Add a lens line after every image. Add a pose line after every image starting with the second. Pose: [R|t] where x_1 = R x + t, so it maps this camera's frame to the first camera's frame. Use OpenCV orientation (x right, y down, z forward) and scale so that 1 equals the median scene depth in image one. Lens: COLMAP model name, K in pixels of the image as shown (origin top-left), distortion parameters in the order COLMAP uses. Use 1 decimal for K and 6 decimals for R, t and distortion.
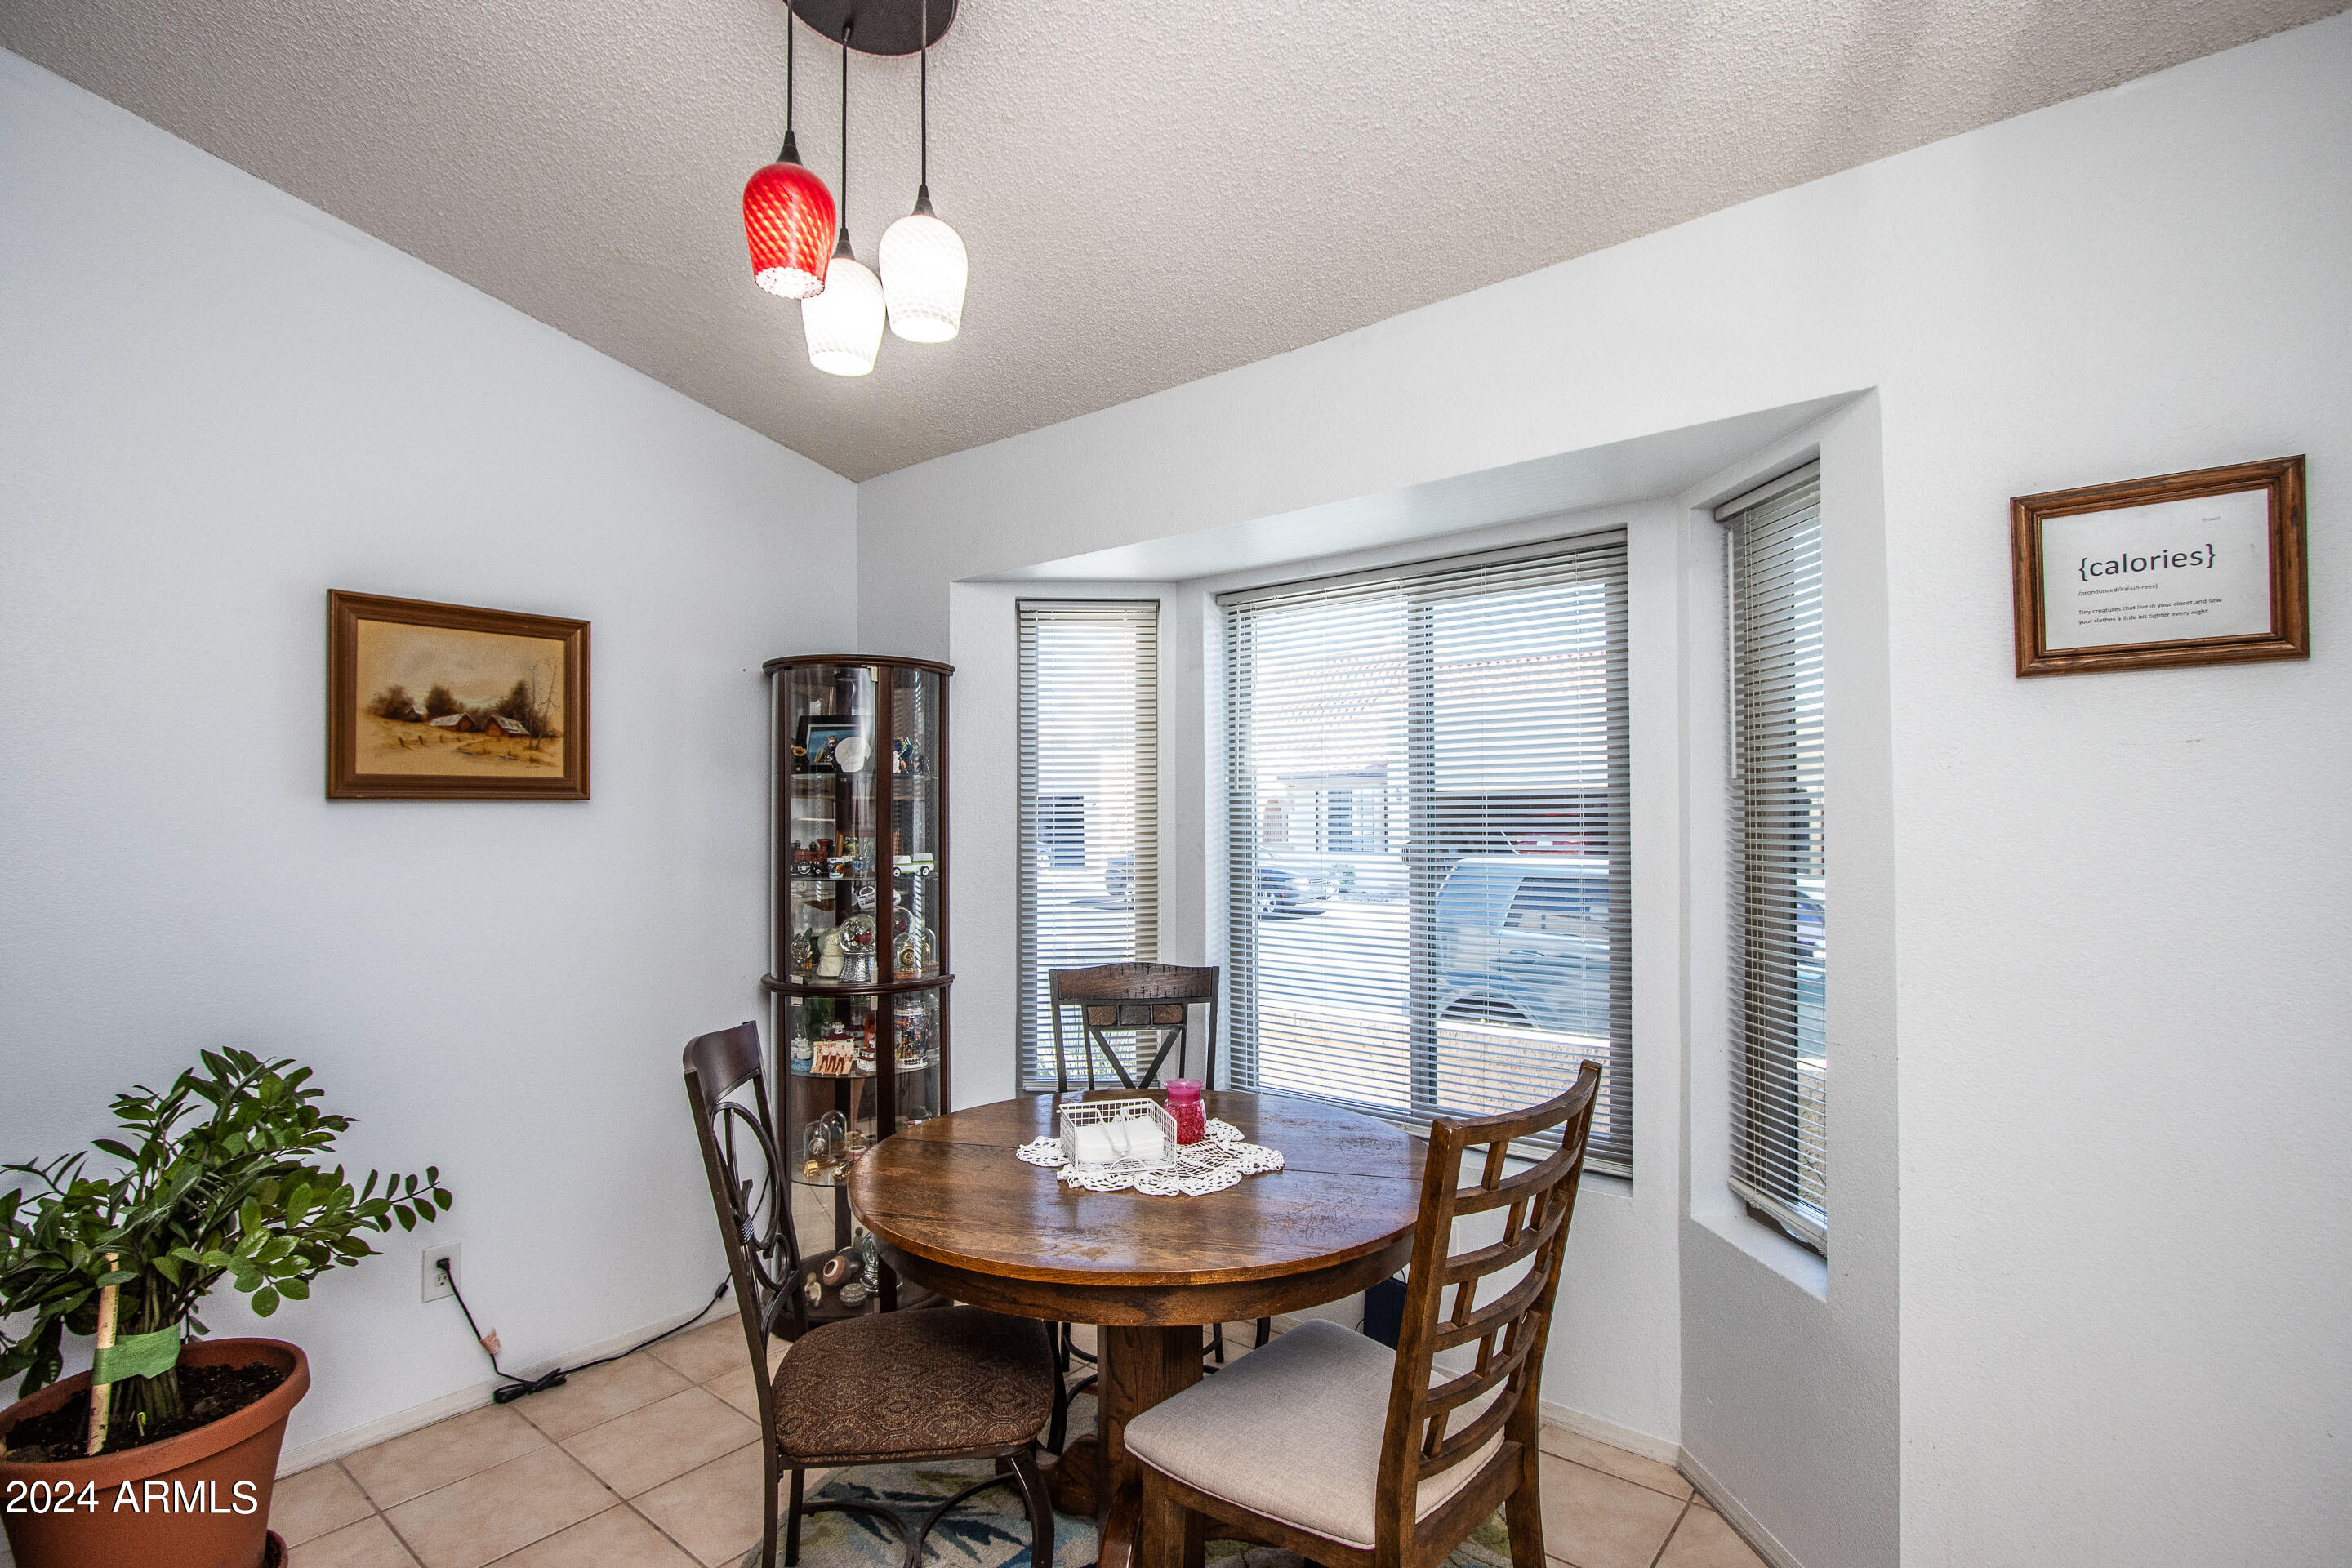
lens RADIAL K [[1106.5, 0, 1152.8], [0, 1106.5, 781.8], [0, 0, 1]] dist [-0.018925, 0.004307]
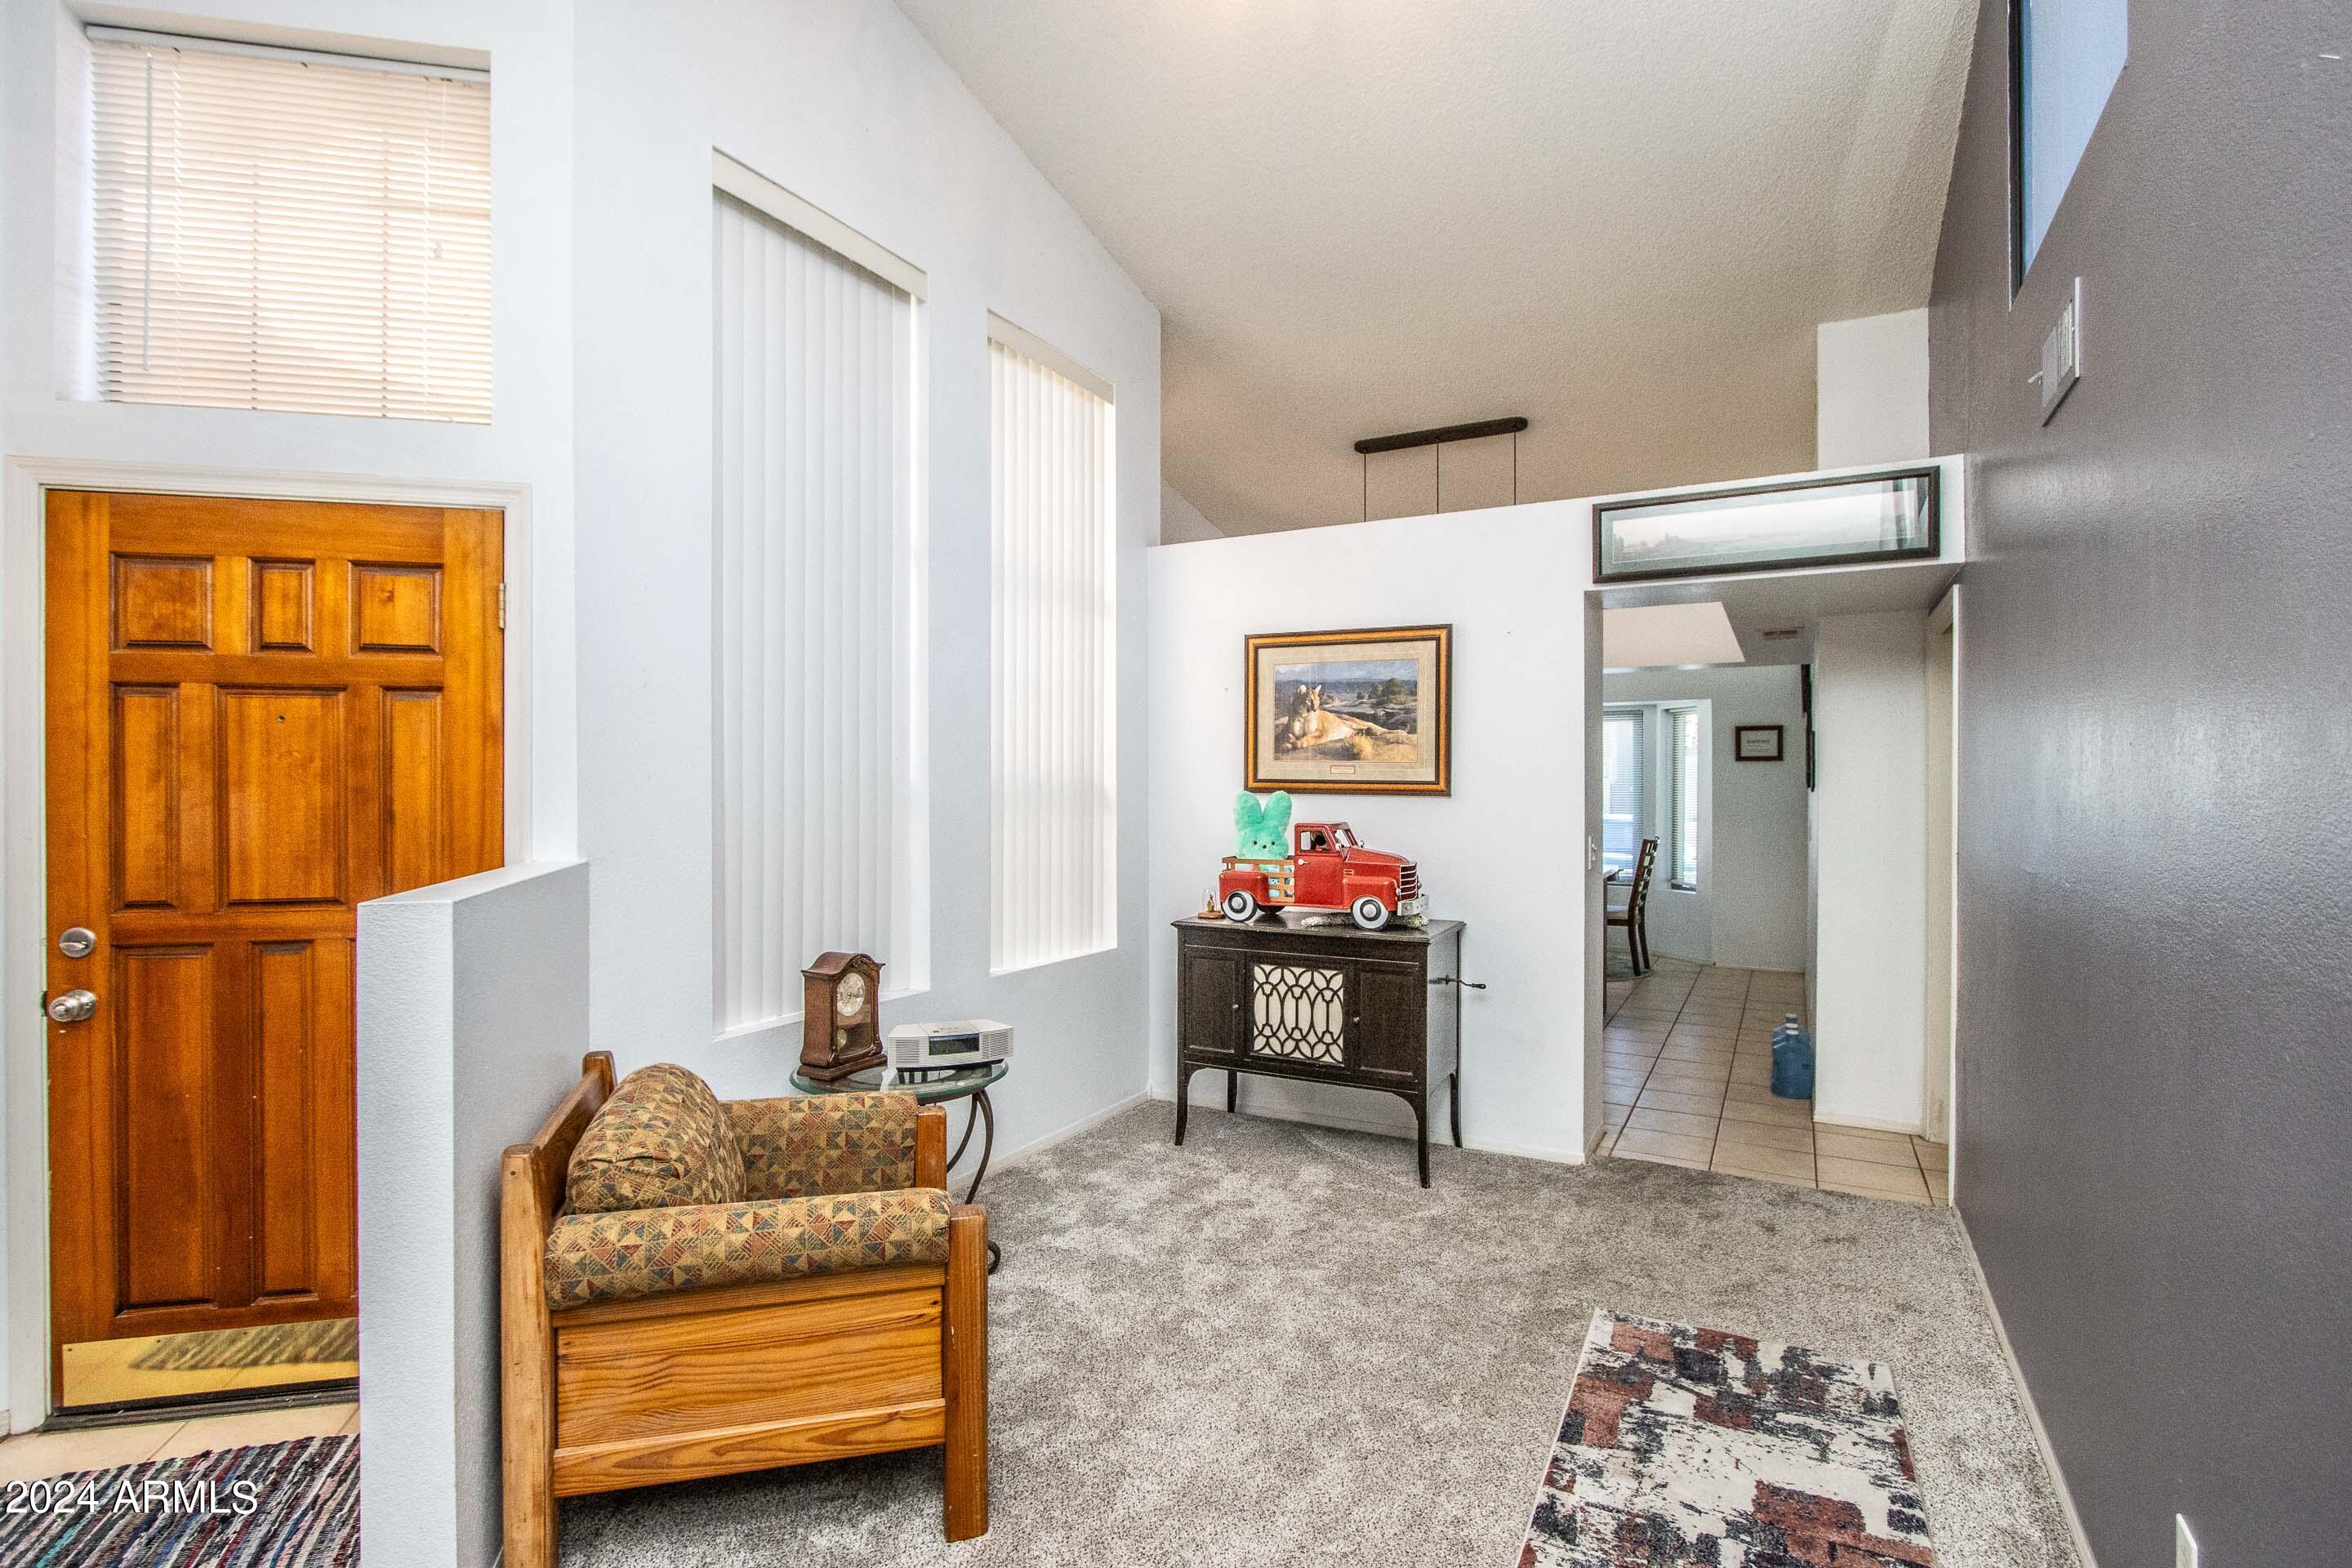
lens RADIAL K [[1155.0, 0, 1122.0], [0, 1155.0, 773.7], [0, 0, 1]] dist [-0.004917, -0.000014]
pose [[0.986416, 0.006952, 0.164119, -3.125236], [-0.013424, 0.999174, 0.038359, -0.218222], [-0.163716, -0.040041, 0.985695, -4.107670]]
